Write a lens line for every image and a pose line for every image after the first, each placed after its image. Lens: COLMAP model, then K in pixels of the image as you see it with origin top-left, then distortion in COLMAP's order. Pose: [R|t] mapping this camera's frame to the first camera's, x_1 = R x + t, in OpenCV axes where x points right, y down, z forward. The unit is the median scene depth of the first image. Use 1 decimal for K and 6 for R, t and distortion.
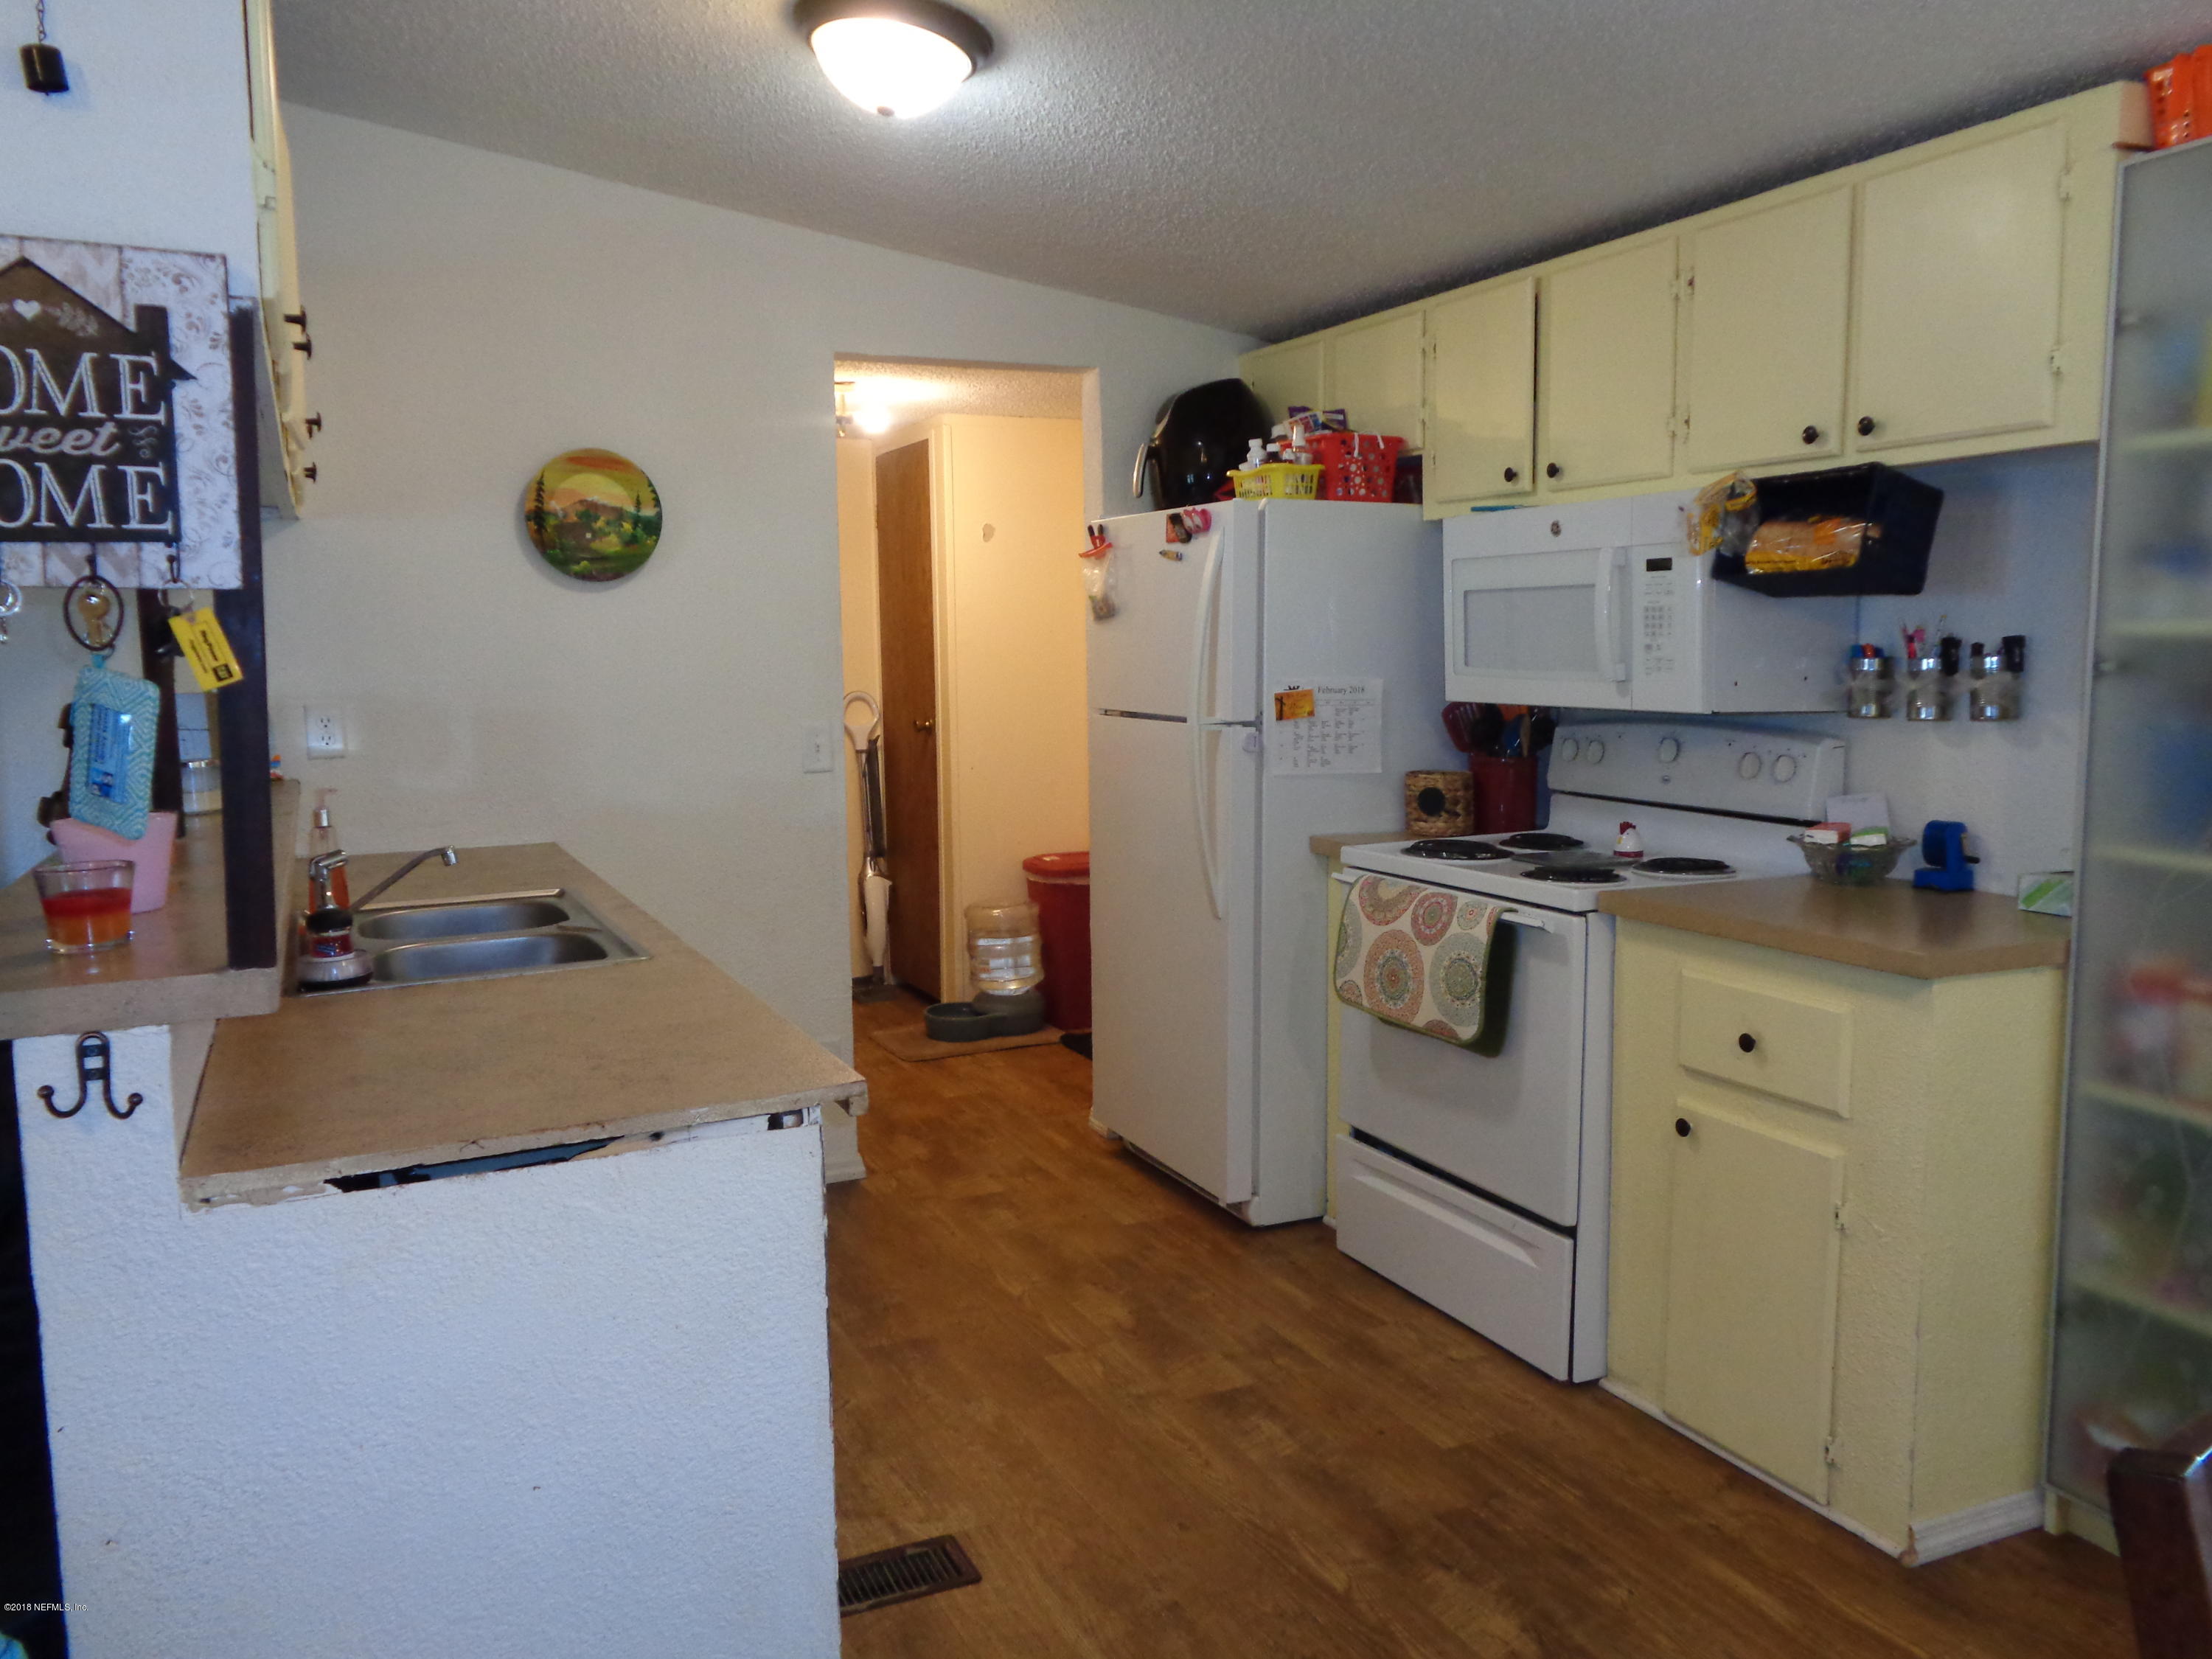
lens RADIAL K [[1657.6, 0, 1091.7], [0, 1657.6, 822.0], [0, 0, 1]] dist [0.007556, -0.001371]
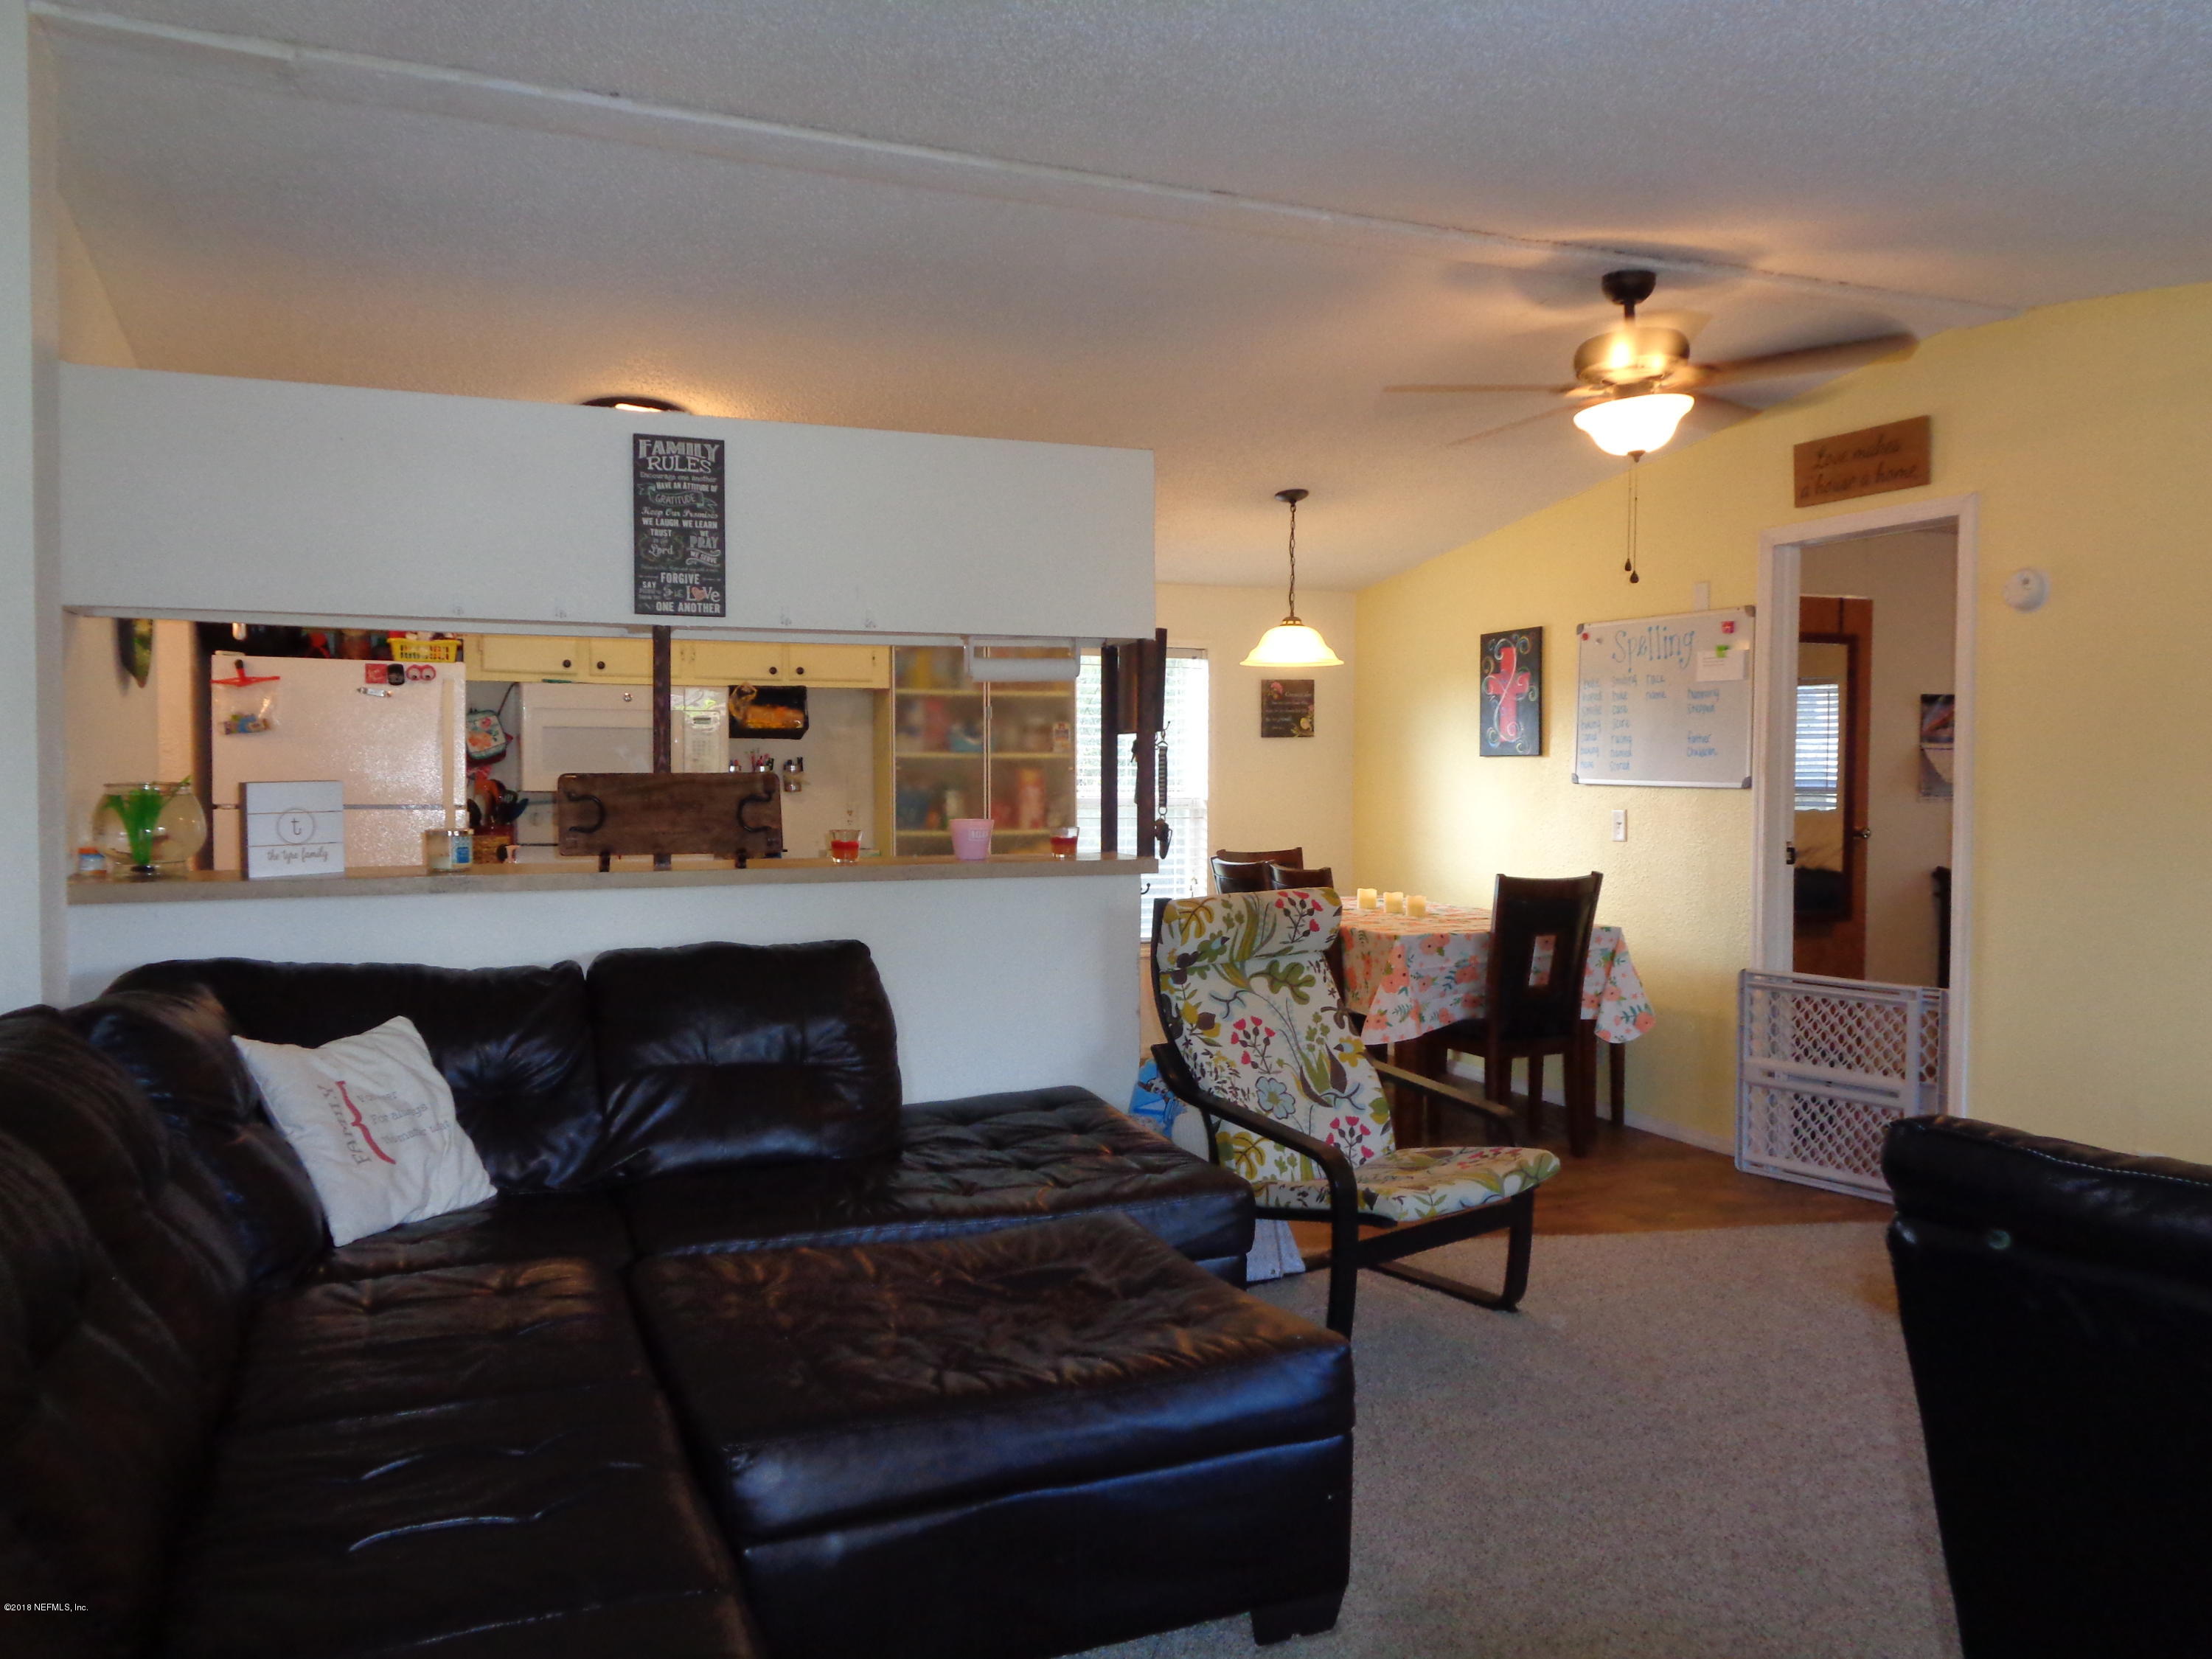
lens RADIAL K [[1657.6, 0, 1100.9], [0, 1657.6, 831.9], [0, 0, 1]] dist [0.007556, -0.001371]
pose [[0.049908, -0.030745, 0.998280, -1.682338], [0.105761, 0.994069, 0.025328, -0.015574], [-0.993138, 0.104315, 0.052864, 0.395378]]
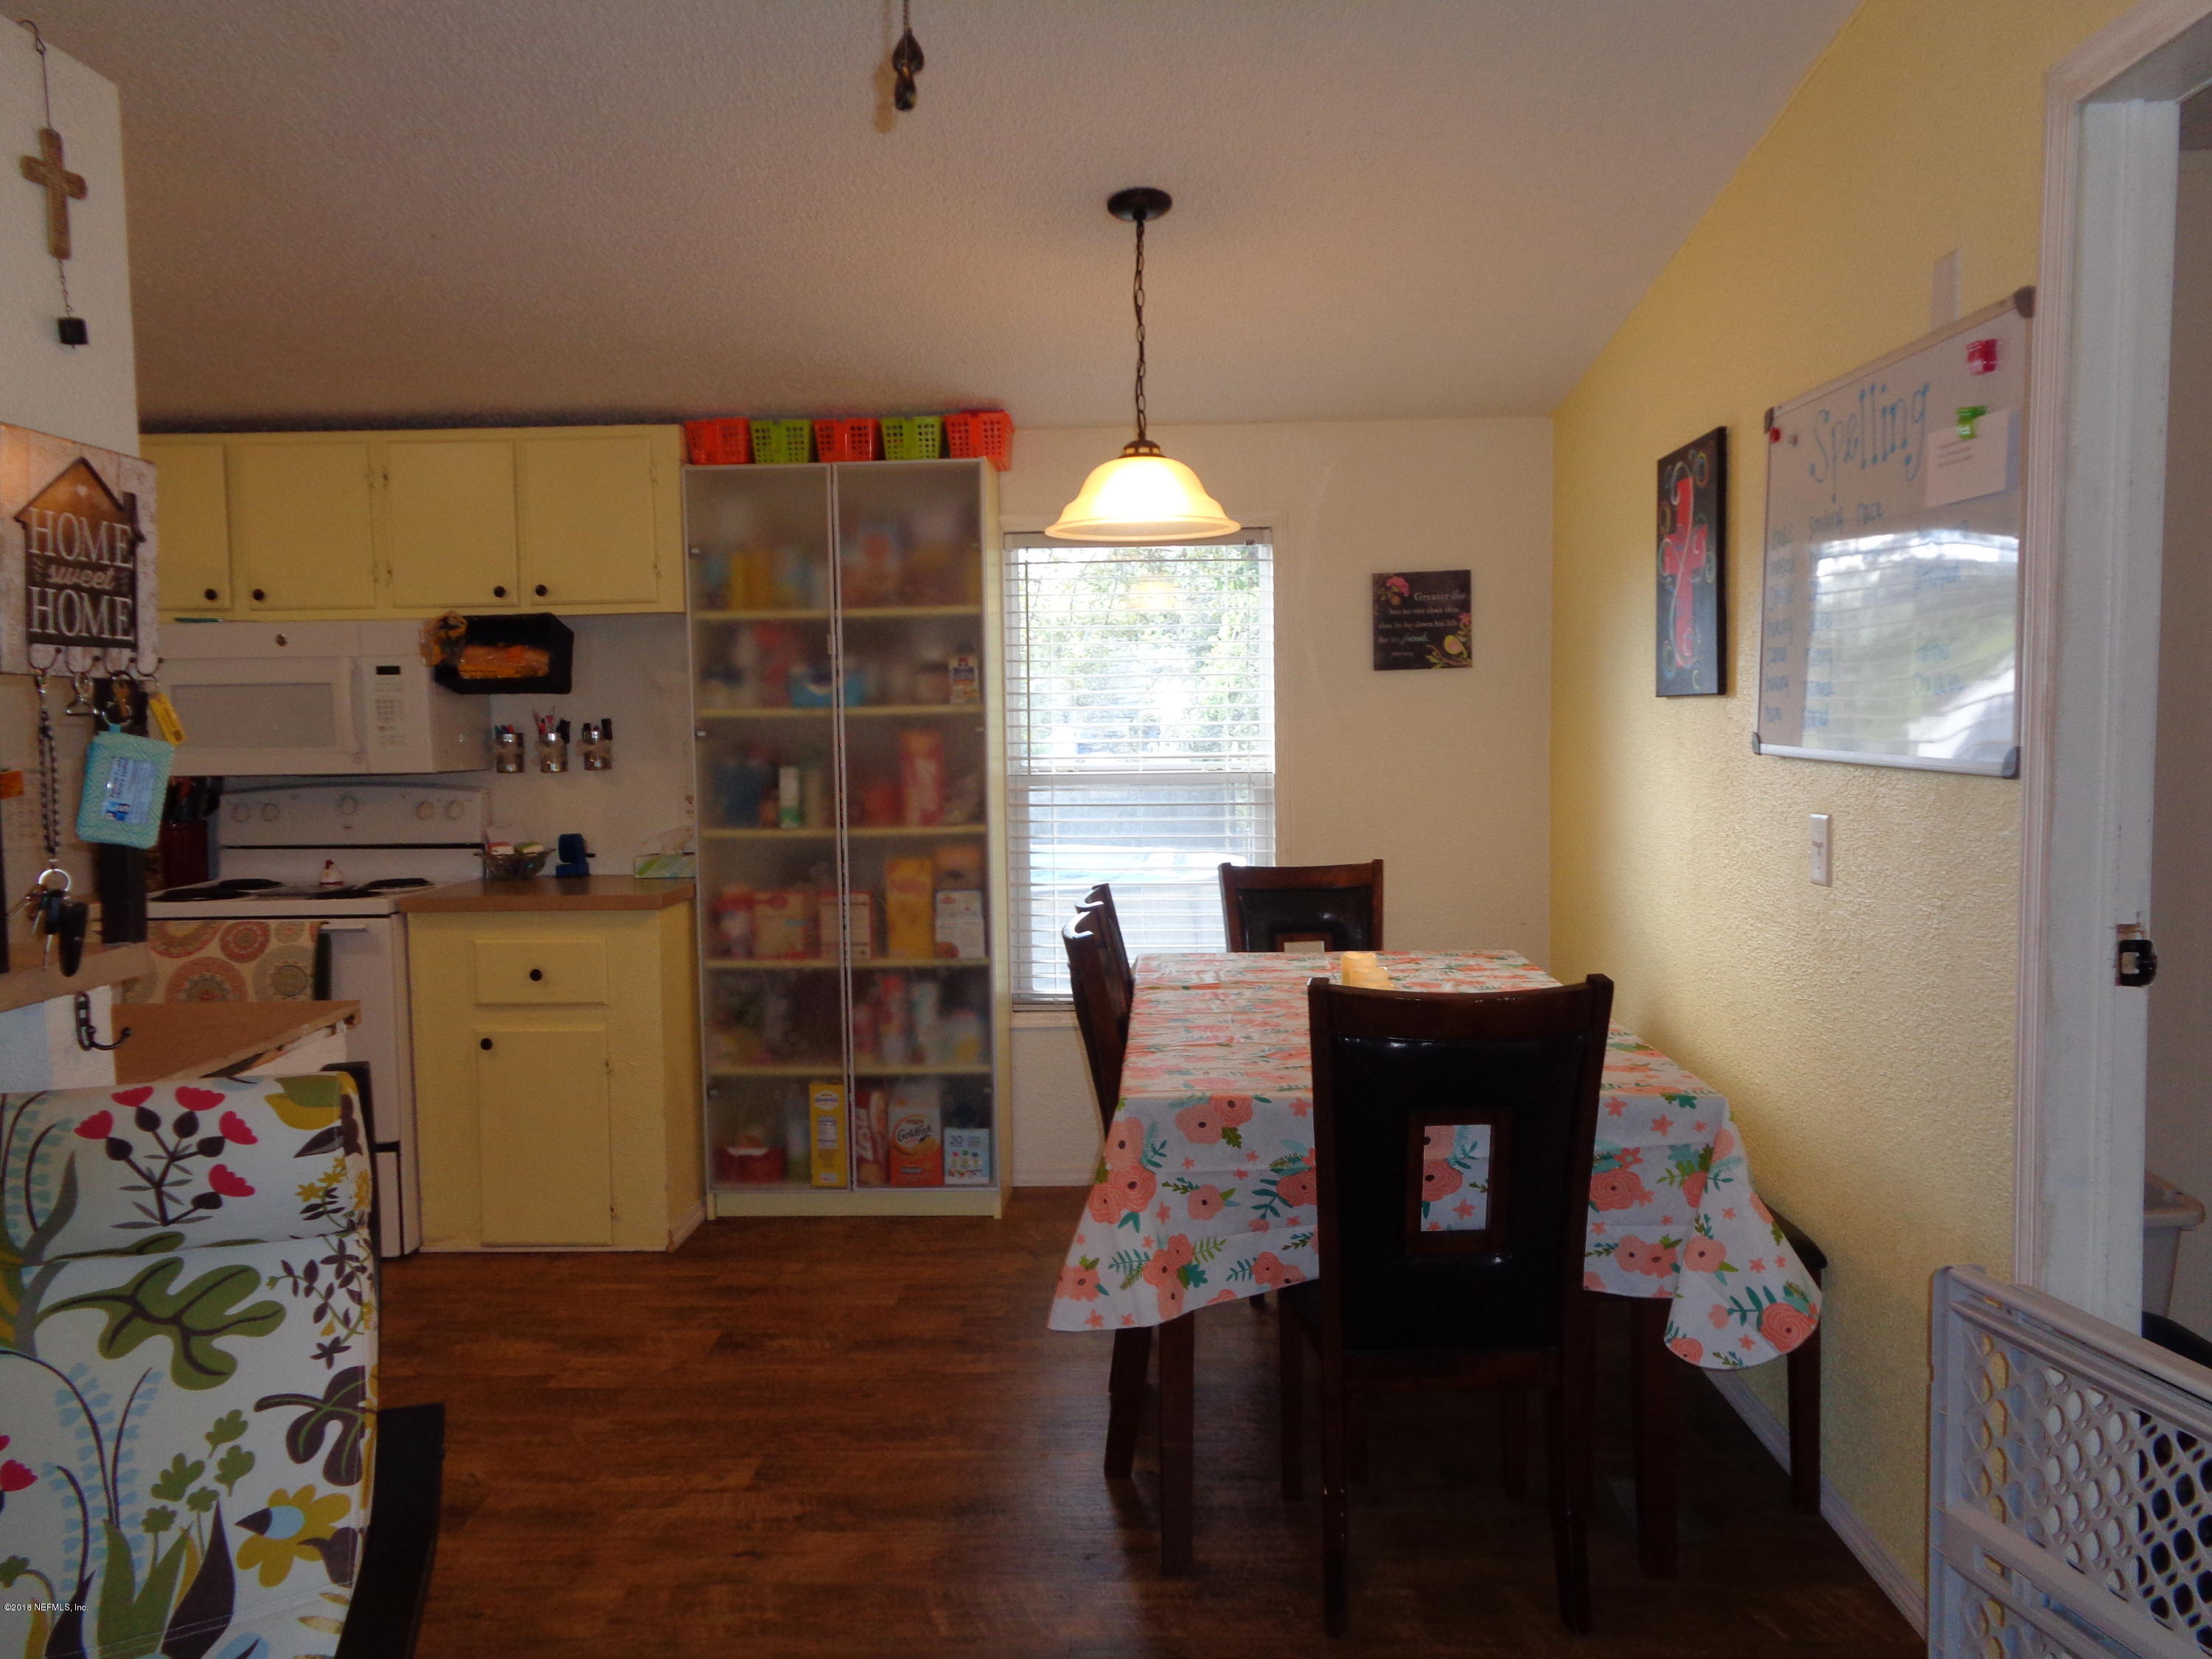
lens RADIAL K [[1657.6, 0, 1117.1], [0, 1657.6, 827.8], [0, 0, 1]] dist [0.007556, -0.001371]
pose [[0.452332, -0.060692, 0.889782, -0.636193], [0.108719, 0.993993, 0.012532, 0.028965], [-0.885198, 0.091068, 0.456214, -0.188158]]
